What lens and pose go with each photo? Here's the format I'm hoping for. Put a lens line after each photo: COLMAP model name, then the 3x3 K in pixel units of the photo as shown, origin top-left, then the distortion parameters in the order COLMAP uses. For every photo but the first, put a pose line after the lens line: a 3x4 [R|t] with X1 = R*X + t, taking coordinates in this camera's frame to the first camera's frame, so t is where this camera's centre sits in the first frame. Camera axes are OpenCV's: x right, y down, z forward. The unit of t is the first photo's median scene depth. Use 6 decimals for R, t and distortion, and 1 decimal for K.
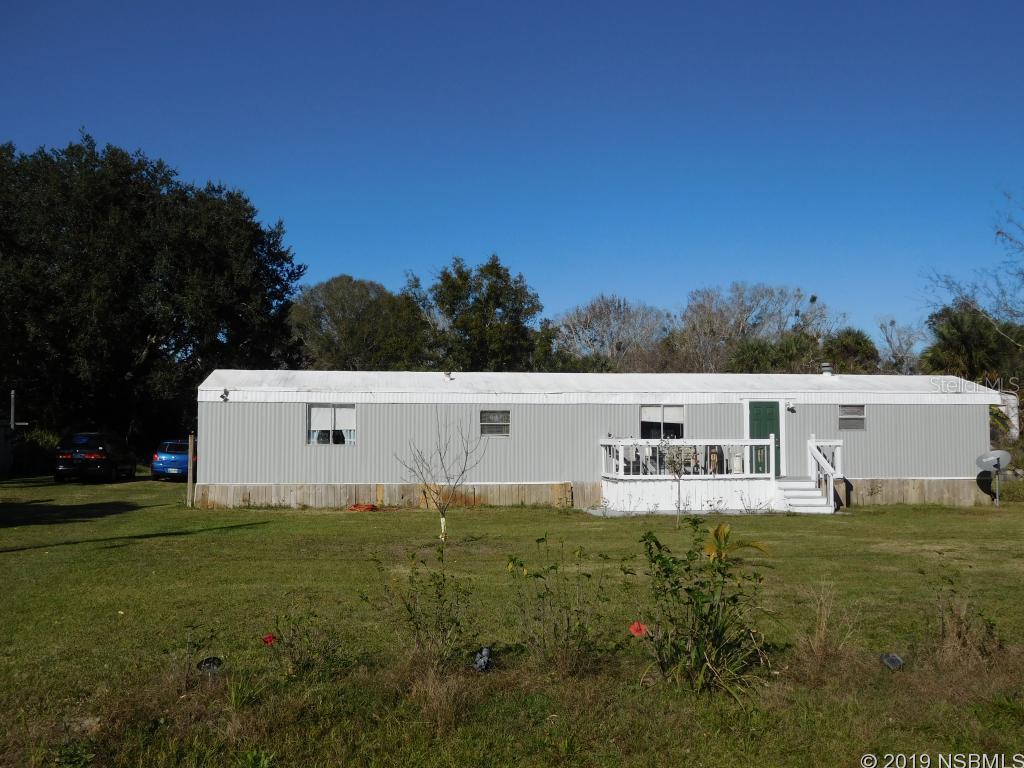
lens RADIAL K [[951.8, 0, 512.9], [0, 951.8, 386.8], [0, 0, 1]] dist [0.056770, 0.000000]
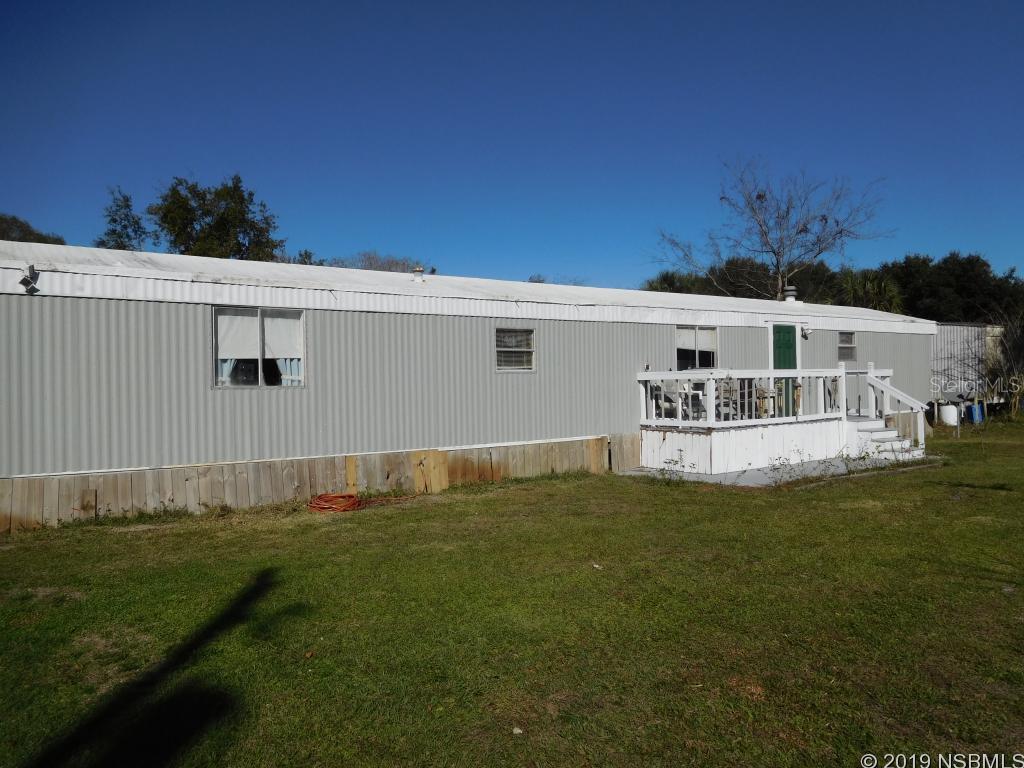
lens RADIAL K [[759.6, 0, 510.6], [0, 759.6, 380.5], [0, 0, 1]] dist [-0.007993, 0.002536]
pose [[0.883245, -0.014233, 0.468695, -0.261709], [-0.005429, 0.999162, 0.040571, 0.039387], [-0.468880, -0.038379, 0.882428, 0.561108]]
